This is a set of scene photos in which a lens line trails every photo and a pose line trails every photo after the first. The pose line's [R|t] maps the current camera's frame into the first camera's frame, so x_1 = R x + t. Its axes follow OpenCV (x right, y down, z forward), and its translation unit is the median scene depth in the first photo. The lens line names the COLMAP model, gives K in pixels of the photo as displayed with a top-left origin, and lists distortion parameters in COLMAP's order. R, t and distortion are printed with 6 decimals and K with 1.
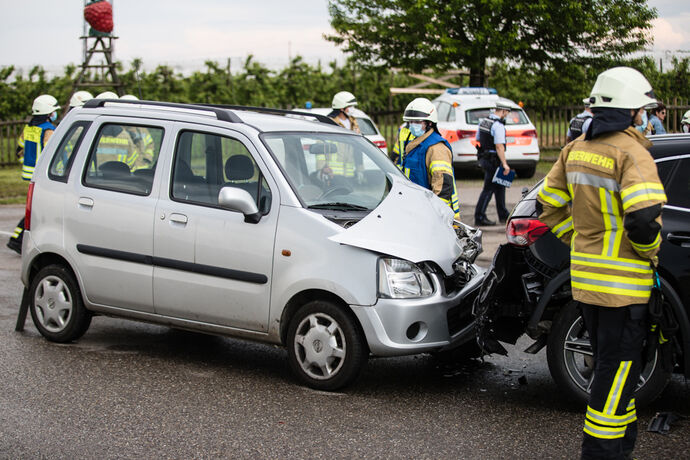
lens RADIAL K [[1479.7, 0, 345.4], [0, 1479.7, 267.7], [0, 0, 1]] dist [-0.379816, 0.015695]
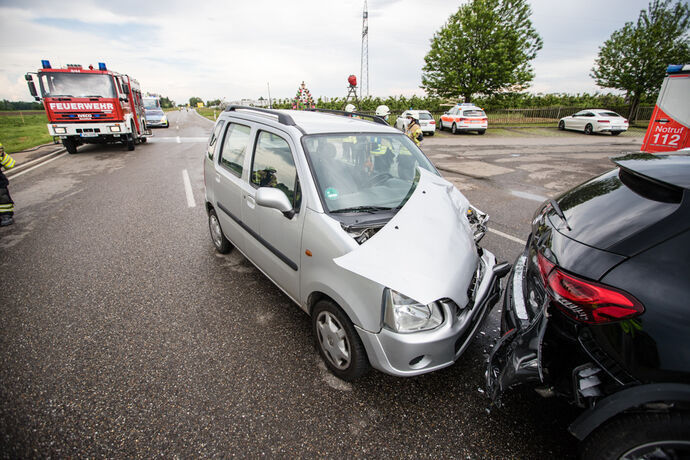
lens RADIAL K [[314.6, 0, 341.7], [0, 314.6, 230.3], [0, 0, 1]] dist [-0.040075, 0.010064]
pose [[0.967305, 0.088613, -0.237632, 0.033731], [-0.024470, 0.965212, 0.260323, -0.078546], [0.252433, -0.245997, 0.935822, 0.704513]]
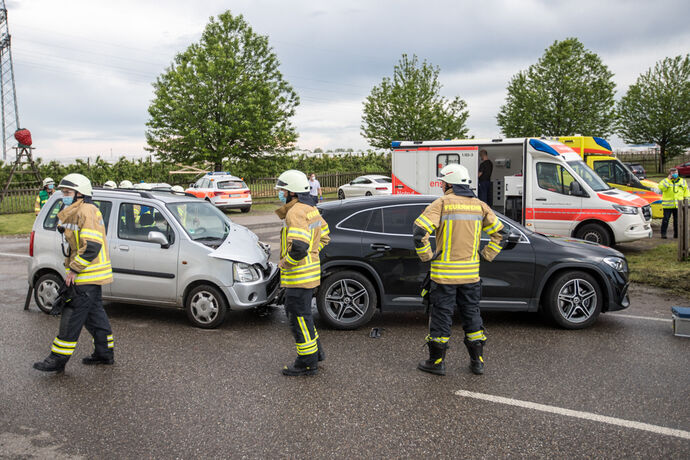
lens RADIAL K [[648.2, 0, 345.0], [0, 648.2, 230.0], [0, 0, 1]] dist [0.003495, 0.012704]
pose [[0.951271, -0.044548, 0.305122, -0.089457], [0.052468, 0.998464, -0.017799, -0.024519], [-0.303860, 0.032941, 0.952147, 0.070598]]
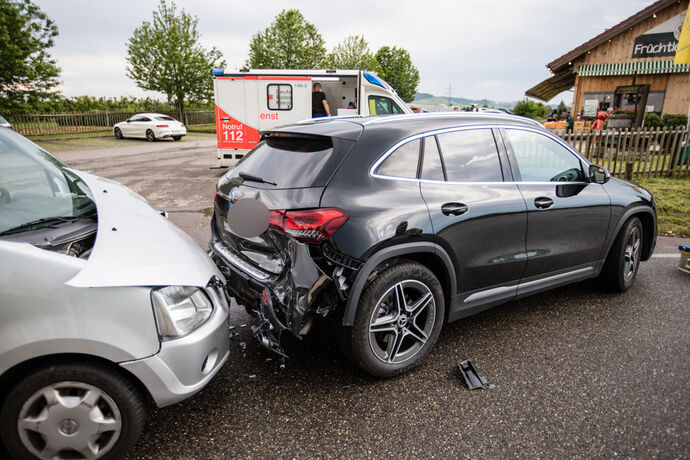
lens RADIAL K [[433.2, 0, 344.4], [0, 433.2, 233.4], [0, 0, 1]] dist [-0.031346, 0.043084]
pose [[0.665824, -0.195382, 0.720073, -0.054632], [0.085300, 0.978709, 0.186687, -0.057933], [-0.741217, -0.062878, 0.668314, 0.675412]]
